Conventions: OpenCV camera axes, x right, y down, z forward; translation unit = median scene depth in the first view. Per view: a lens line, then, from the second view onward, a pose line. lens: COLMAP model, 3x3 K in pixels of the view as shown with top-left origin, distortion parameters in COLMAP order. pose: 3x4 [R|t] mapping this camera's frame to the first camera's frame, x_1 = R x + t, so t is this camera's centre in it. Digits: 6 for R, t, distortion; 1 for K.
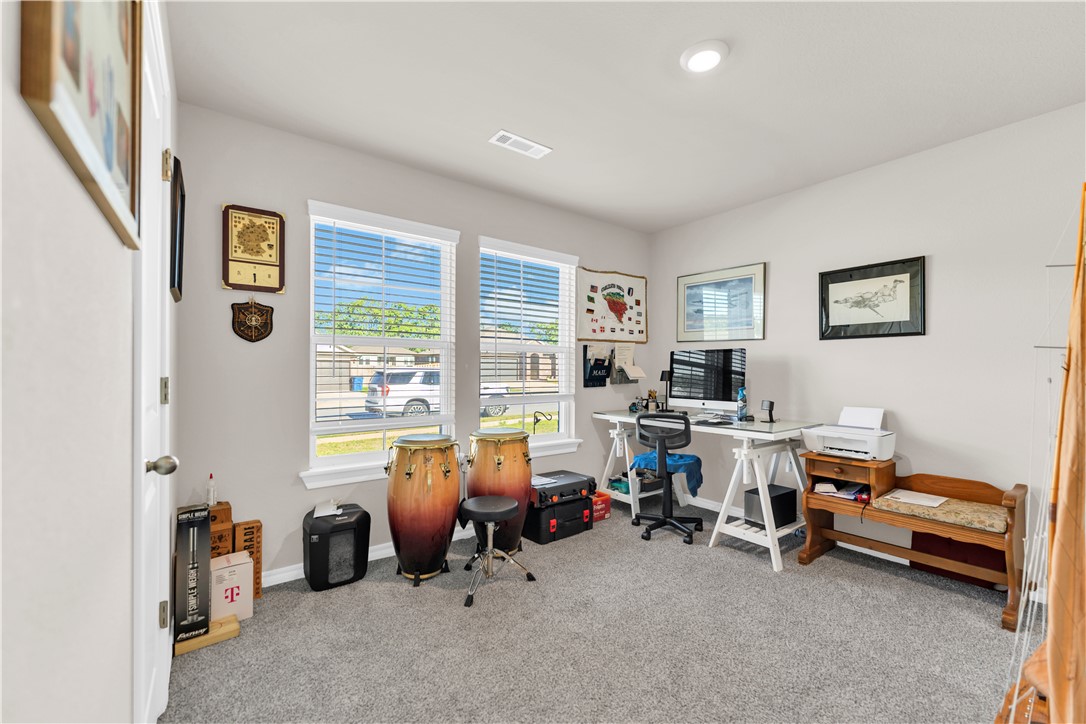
lens RADIAL K [[426.0, 0, 541.4], [0, 426.0, 366.4], [0, 0, 1]] dist [0.007284, -0.000425]
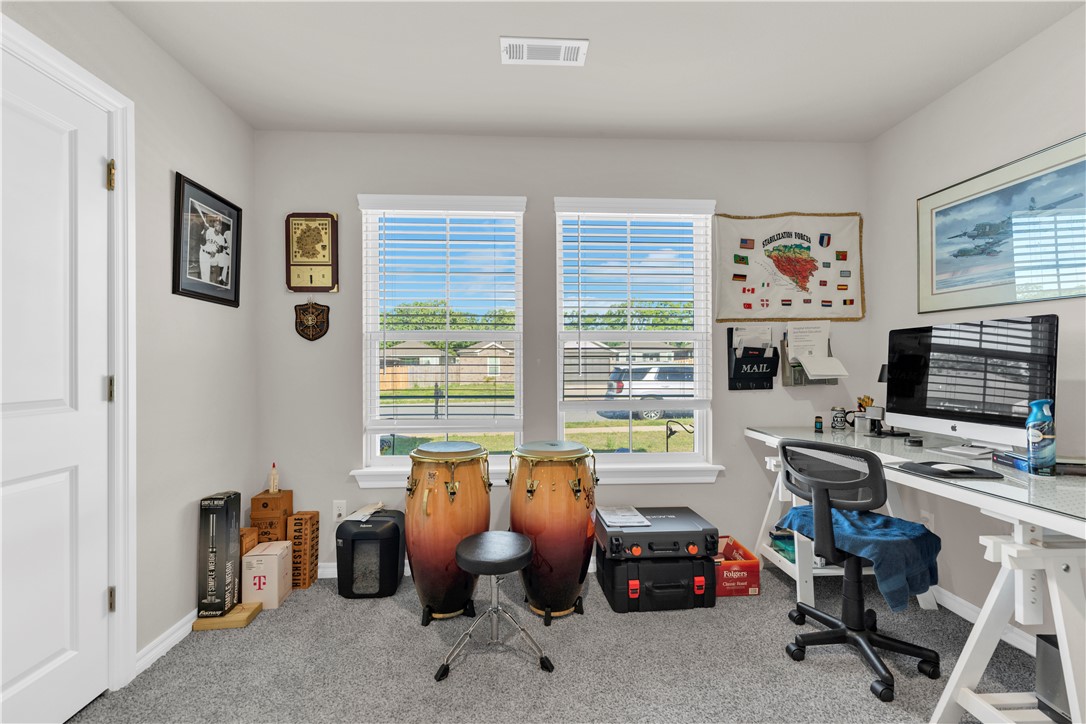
lens RADIAL K [[426.0, 0, 546.1], [0, 426.0, 362.6], [0, 0, 1]] dist [0.007284, -0.000425]
pose [[0.836049, -0.011549, -0.548533, 0.293515], [0.011671, 0.999927, -0.003265, 0.005041], [0.548531, -0.003673, 0.836122, 0.341423]]
